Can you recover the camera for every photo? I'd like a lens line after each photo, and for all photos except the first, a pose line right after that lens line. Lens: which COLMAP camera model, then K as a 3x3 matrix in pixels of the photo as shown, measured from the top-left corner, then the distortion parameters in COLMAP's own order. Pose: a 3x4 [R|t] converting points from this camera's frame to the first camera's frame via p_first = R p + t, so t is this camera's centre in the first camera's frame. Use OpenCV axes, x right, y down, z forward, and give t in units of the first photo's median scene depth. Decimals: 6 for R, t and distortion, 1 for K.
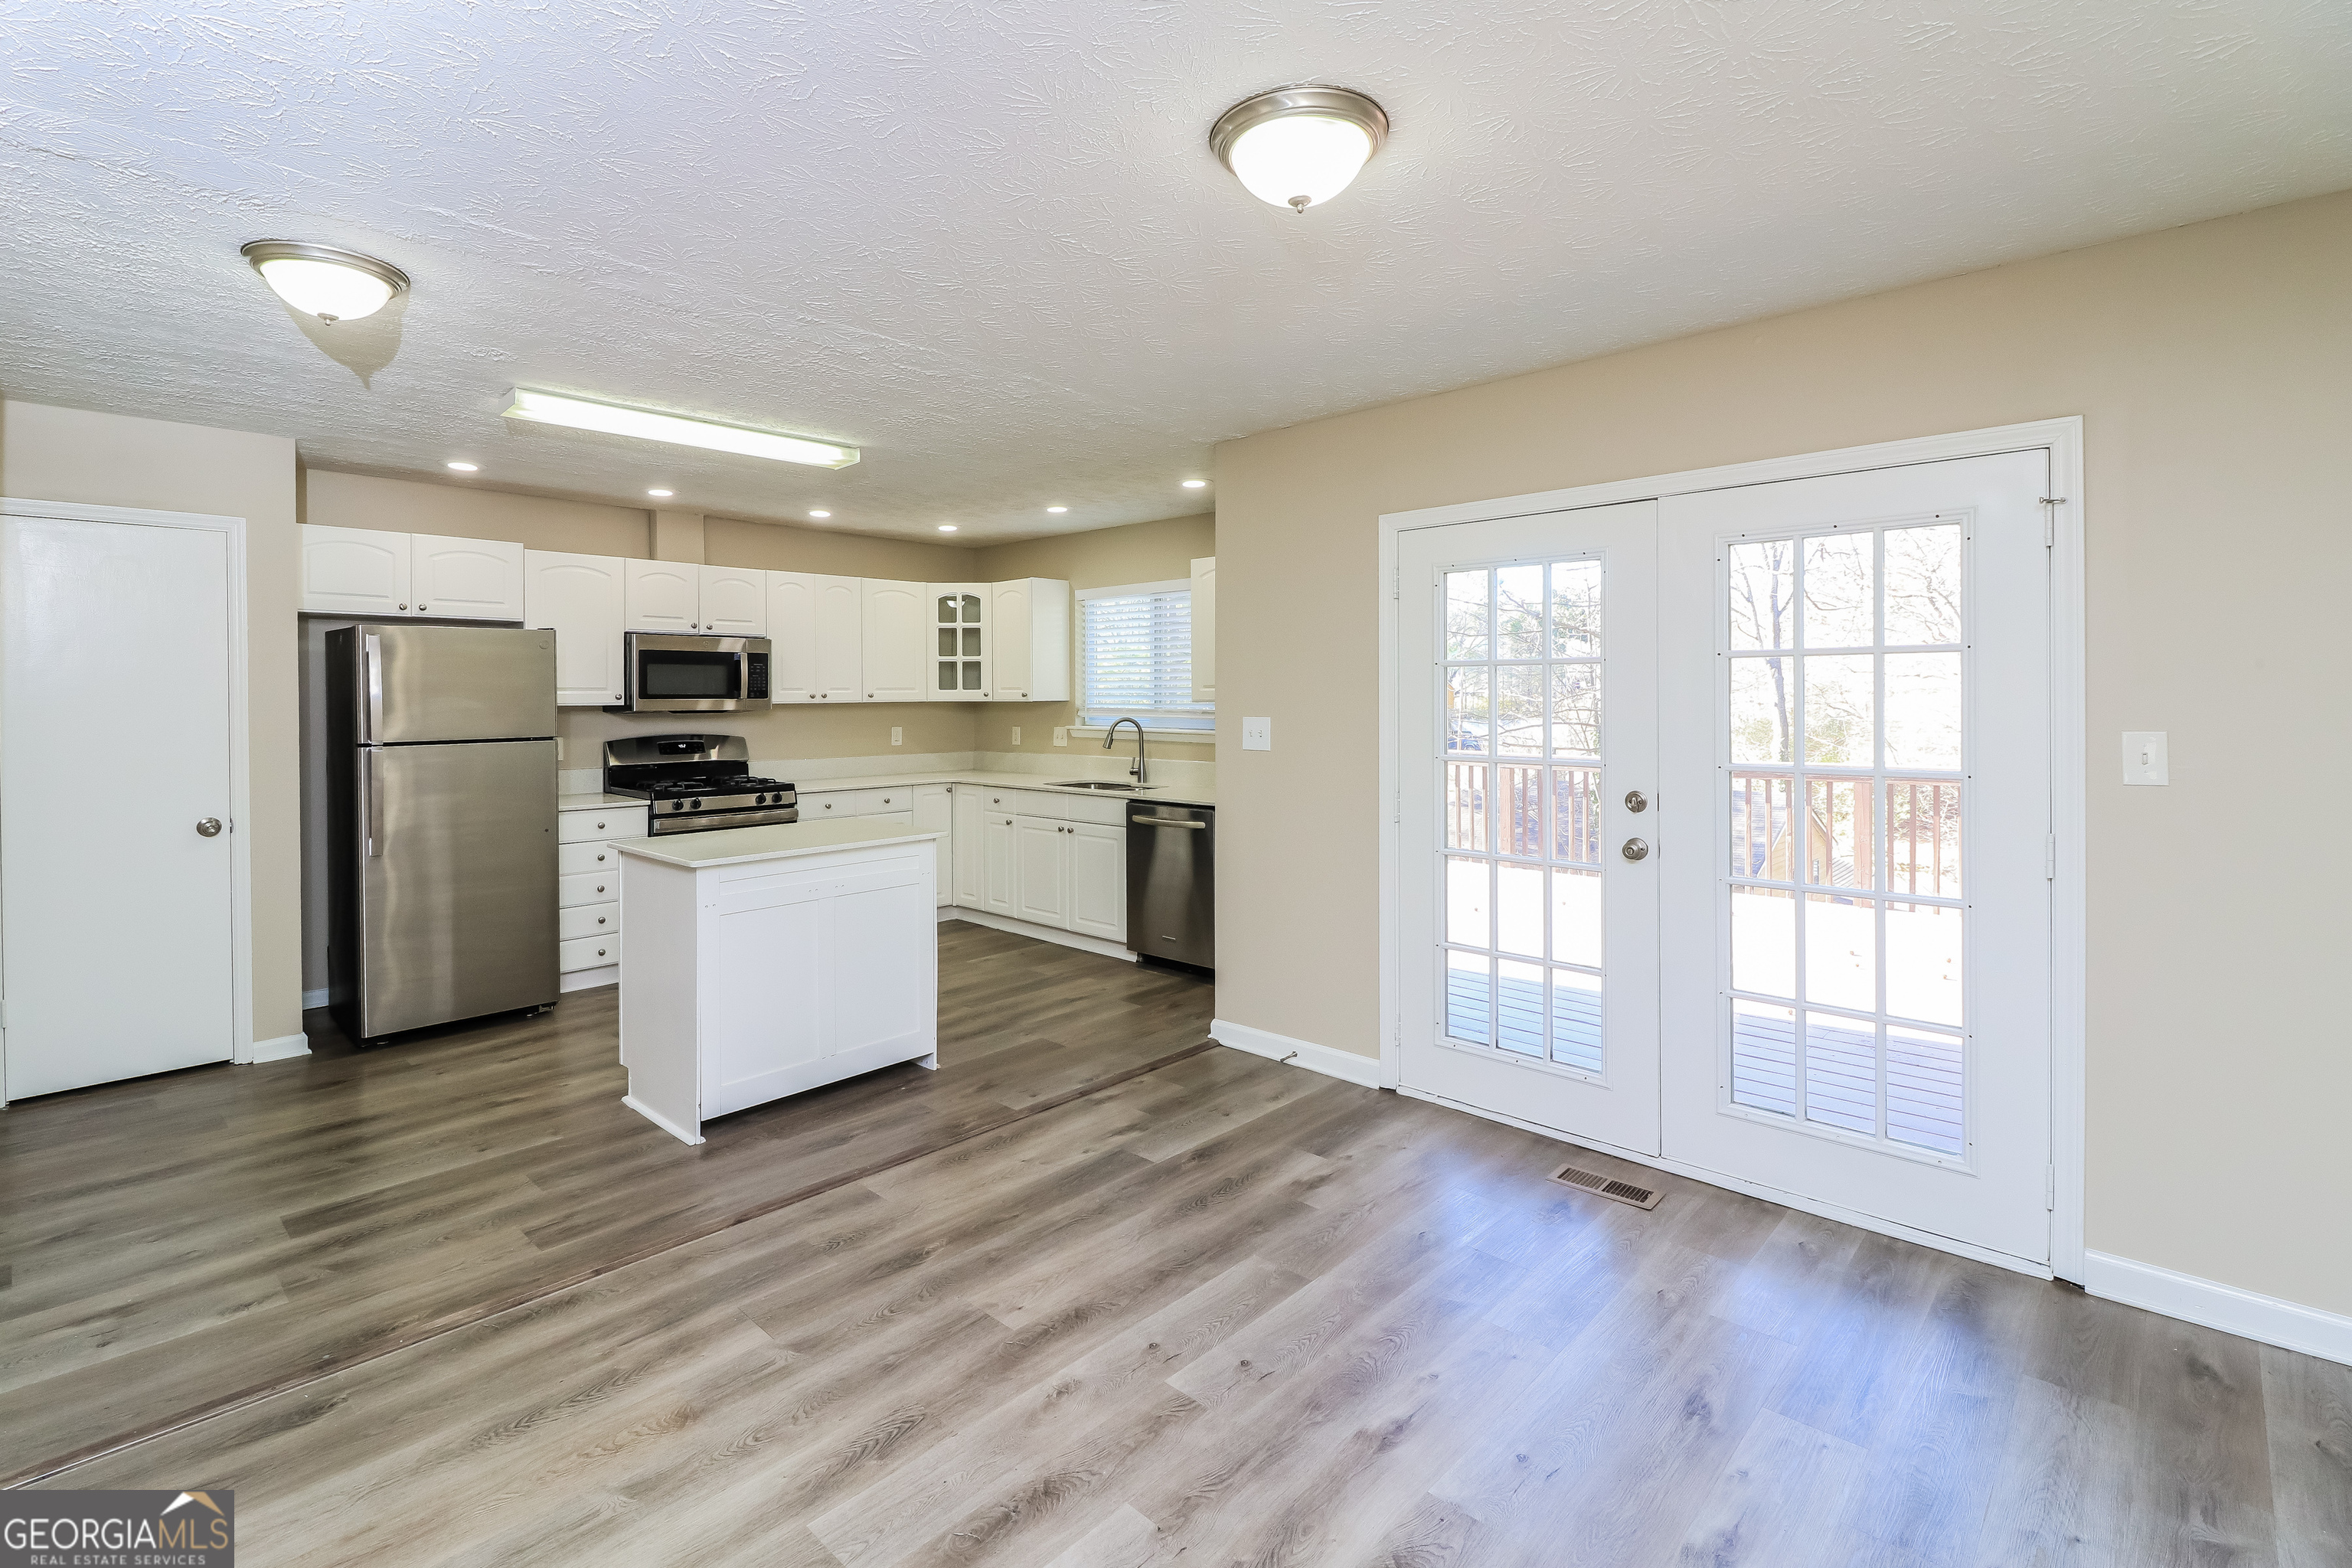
lens RADIAL K [[1096.2, 0, 1151.6], [0, 1096.2, 705.4], [0, 0, 1]] dist [-0.005914, -0.002345]
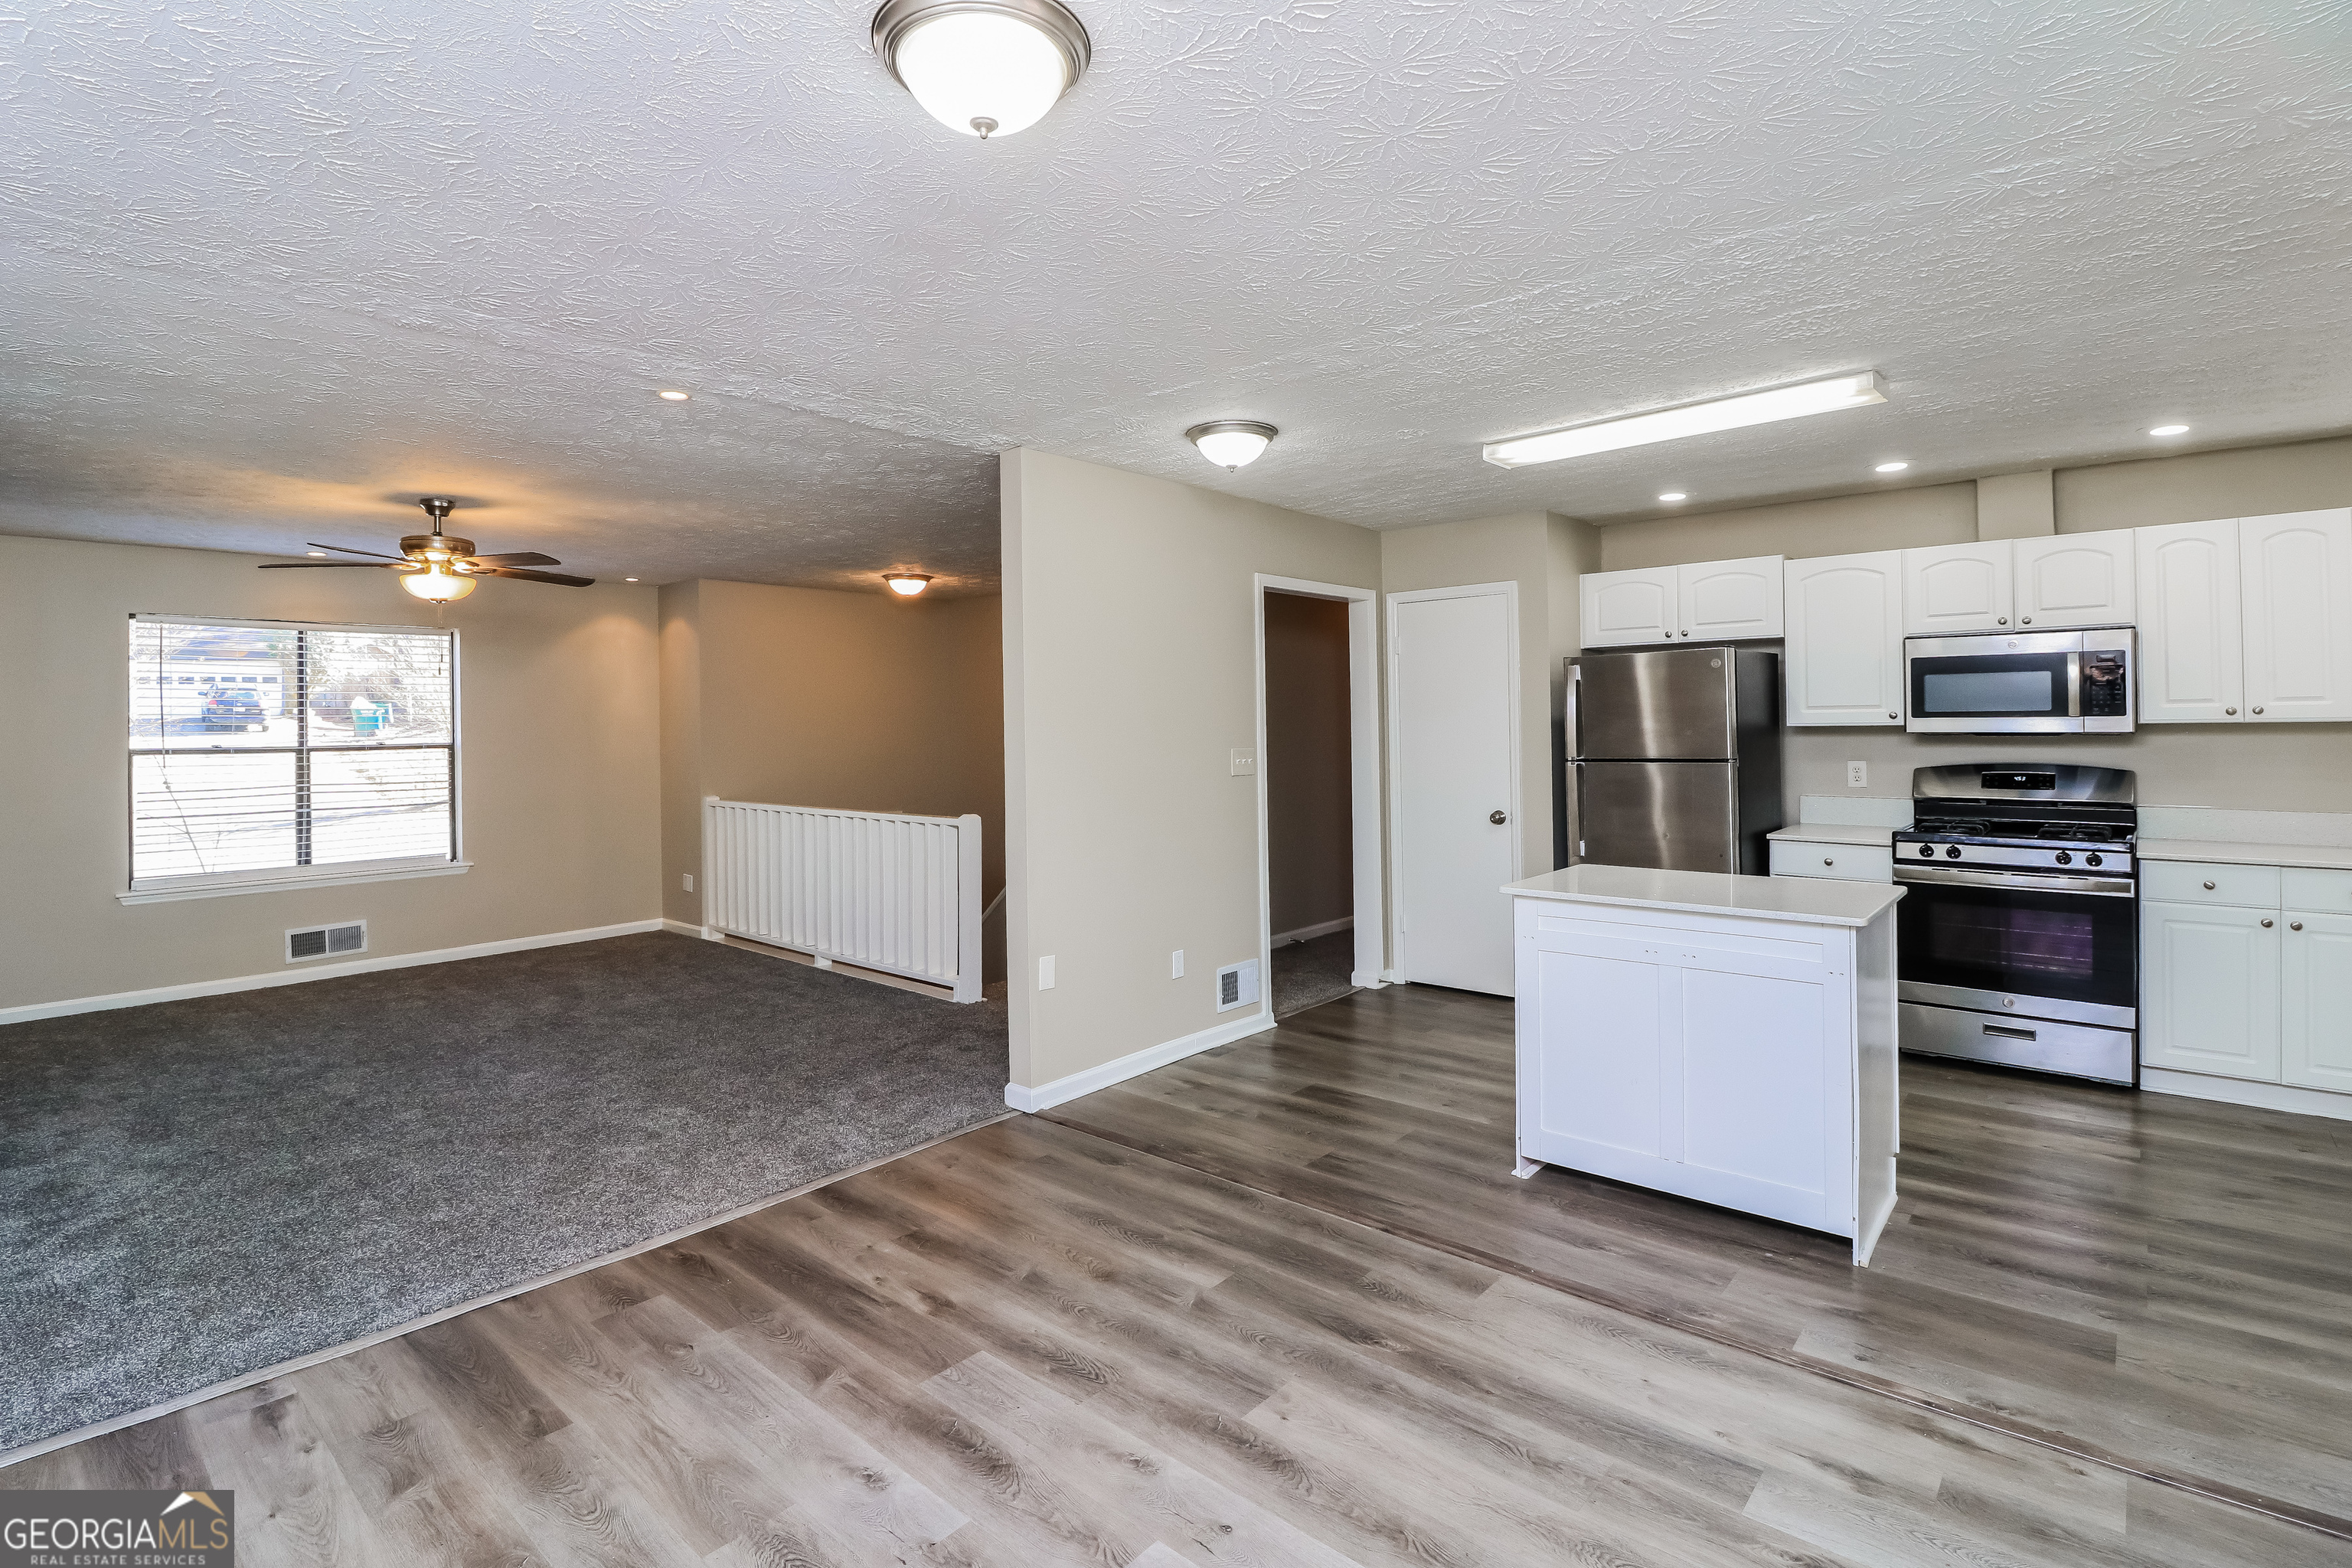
lens RADIAL K [[1096.2, 0, 1125.0], [0, 1096.2, 722.6], [0, 0, 1]] dist [-0.005914, -0.002345]
pose [[0.014891, 0.000494, -0.999889, 0.481213], [0.003048, 0.999995, 0.000539, -0.006222], [0.999884, -0.003056, 0.014889, 0.546382]]
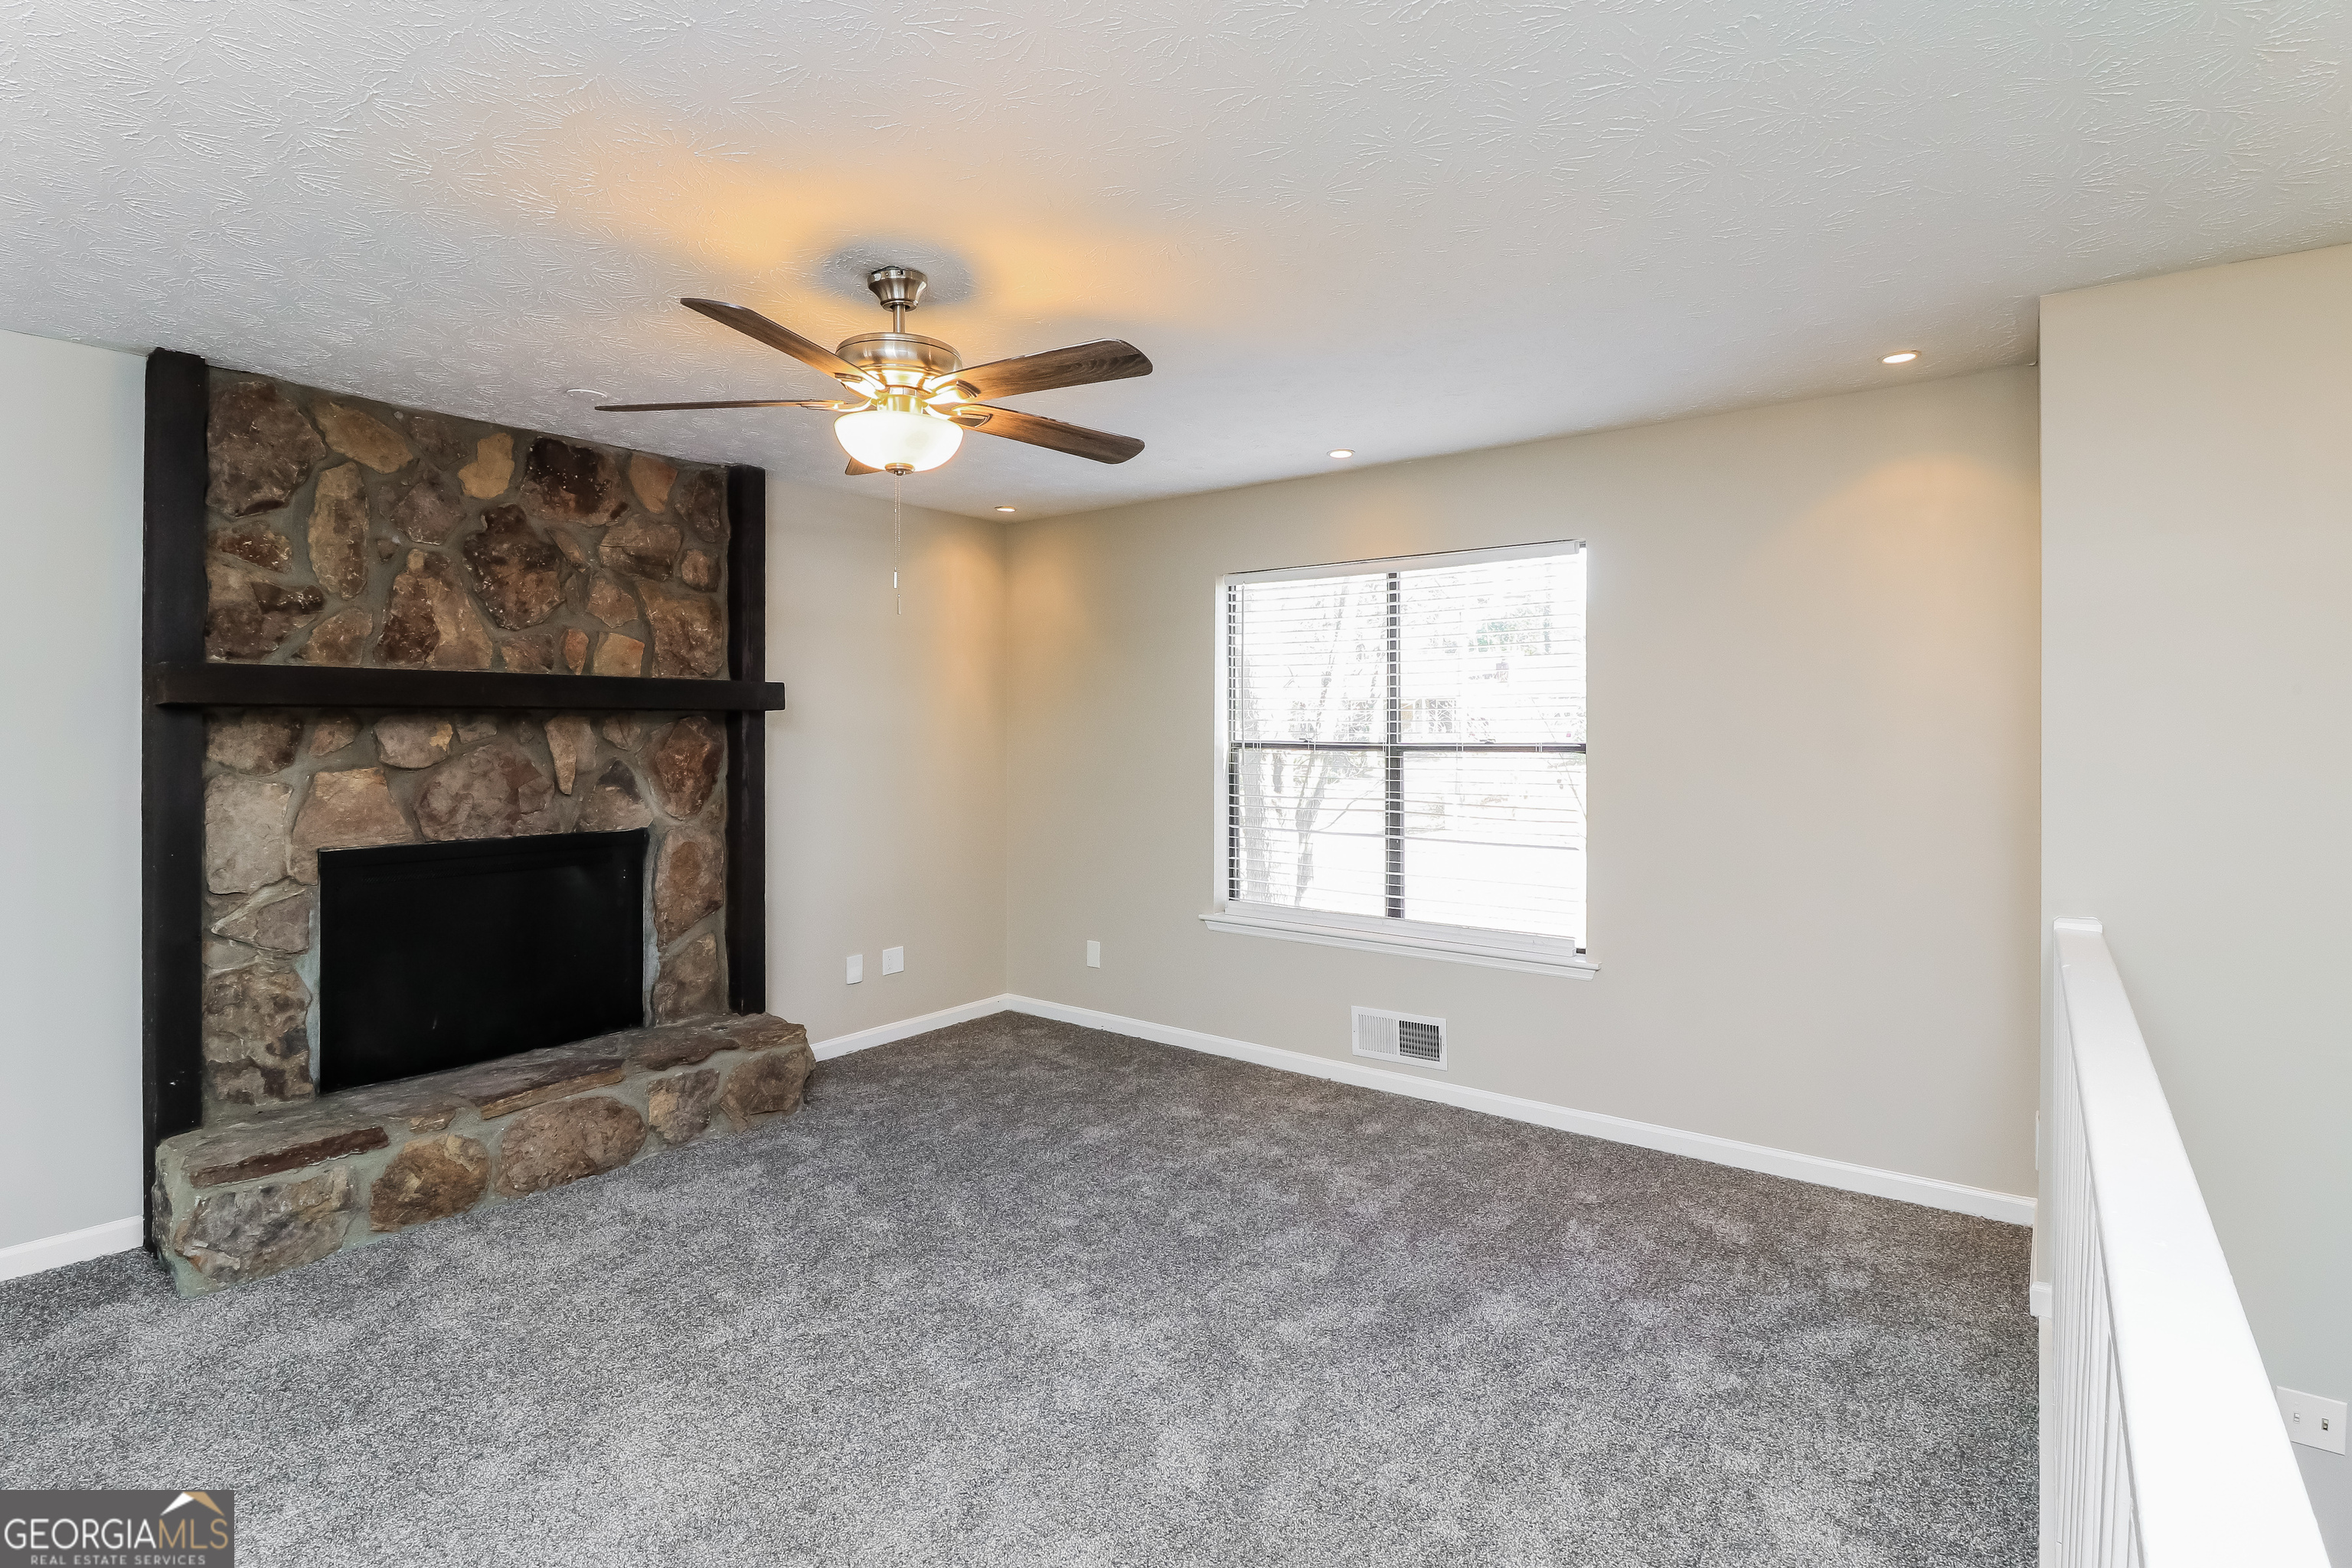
lens RADIAL K [[1096.2, 0, 1160.2], [0, 1096.2, 719.5], [0, 0, 1]] dist [-0.005914, -0.002345]
pose [[-0.995627, -0.000023, -0.093421, -0.861505], [-0.000789, 0.999966, 0.008167, -0.006322], [0.093417, 0.008205, -0.995593, 0.428229]]
